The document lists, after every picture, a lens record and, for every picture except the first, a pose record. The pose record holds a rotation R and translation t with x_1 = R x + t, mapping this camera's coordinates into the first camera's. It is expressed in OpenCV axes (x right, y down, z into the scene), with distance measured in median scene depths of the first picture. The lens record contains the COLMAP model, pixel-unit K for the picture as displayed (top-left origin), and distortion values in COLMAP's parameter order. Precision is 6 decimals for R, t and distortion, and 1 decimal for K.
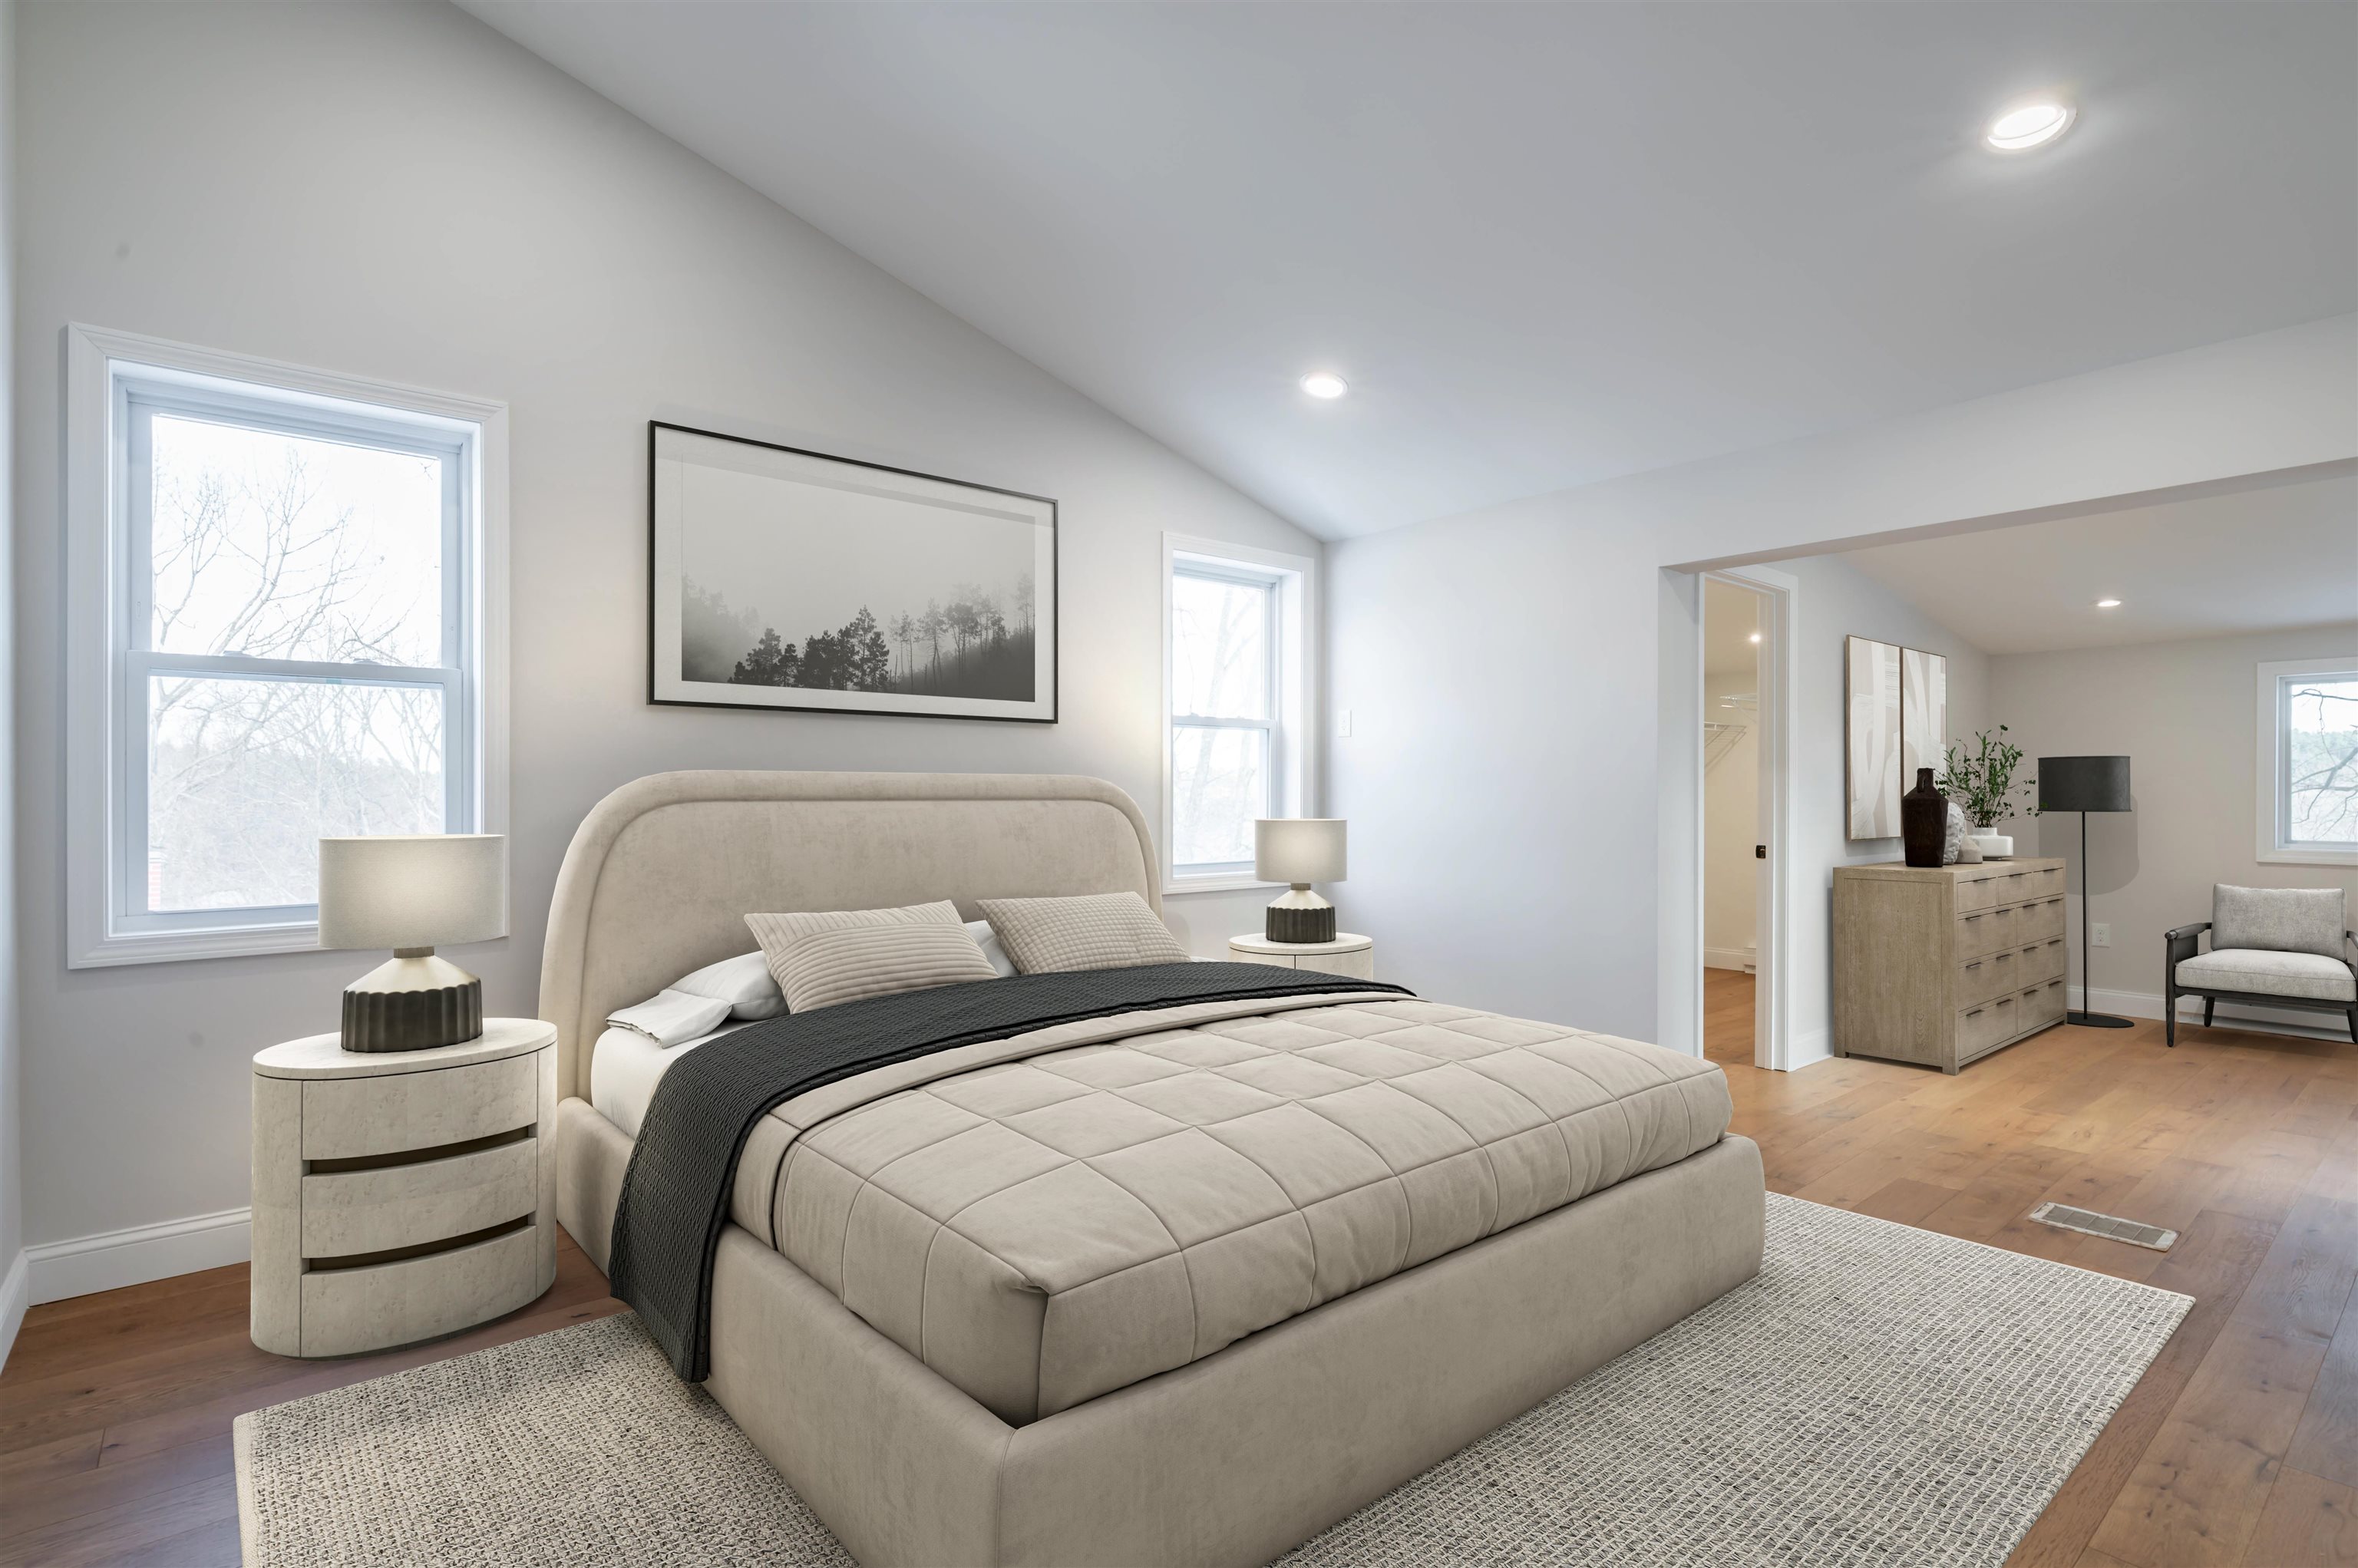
lens RADIAL K [[1150.4, 0, 1179.0], [0, 1150.4, 784.0], [0, 0, 1]] dist [0.000396, 0.000435]
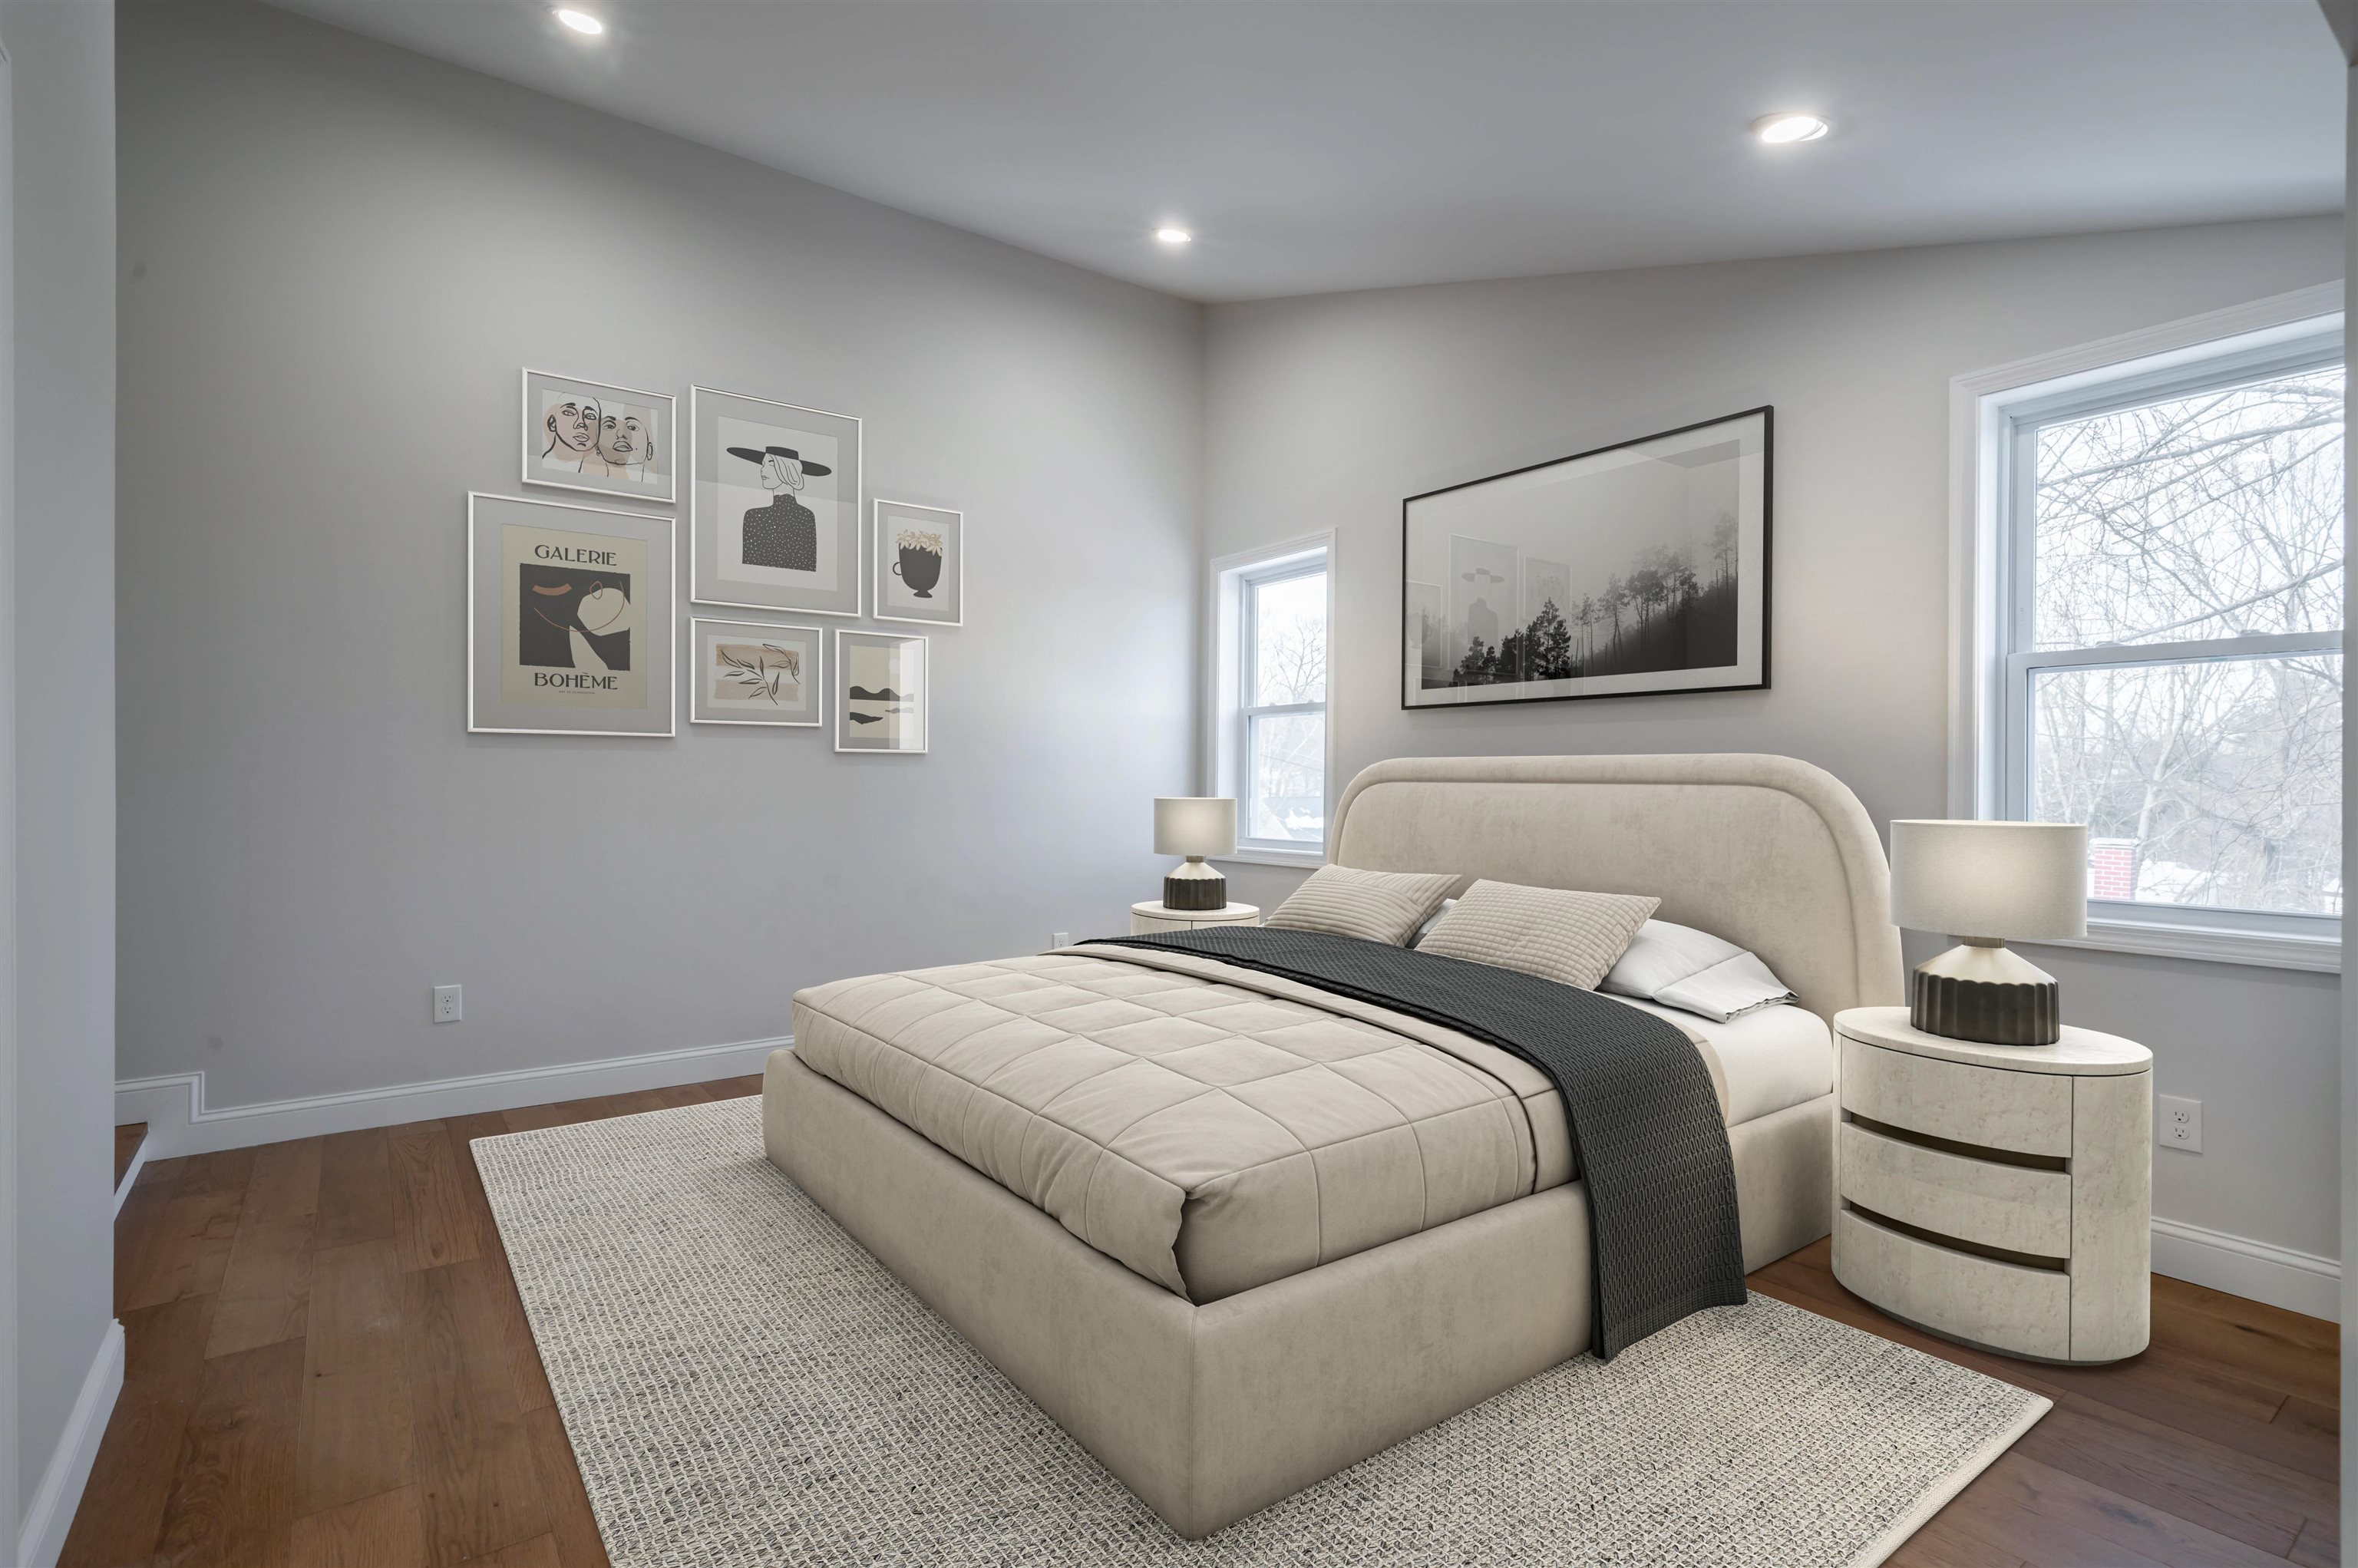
lens RADIAL K [[1154.6, 0, 1189.8], [0, 1154.6, 768.2], [0, 0, 1]] dist [0.000216, 0.000396]
pose [[-0.060485, -0.010827, -0.998110, 0.796159], [-0.000184, 0.999941, -0.010836, 0.011965], [0.998169, -0.000472, -0.060484, 0.734337]]
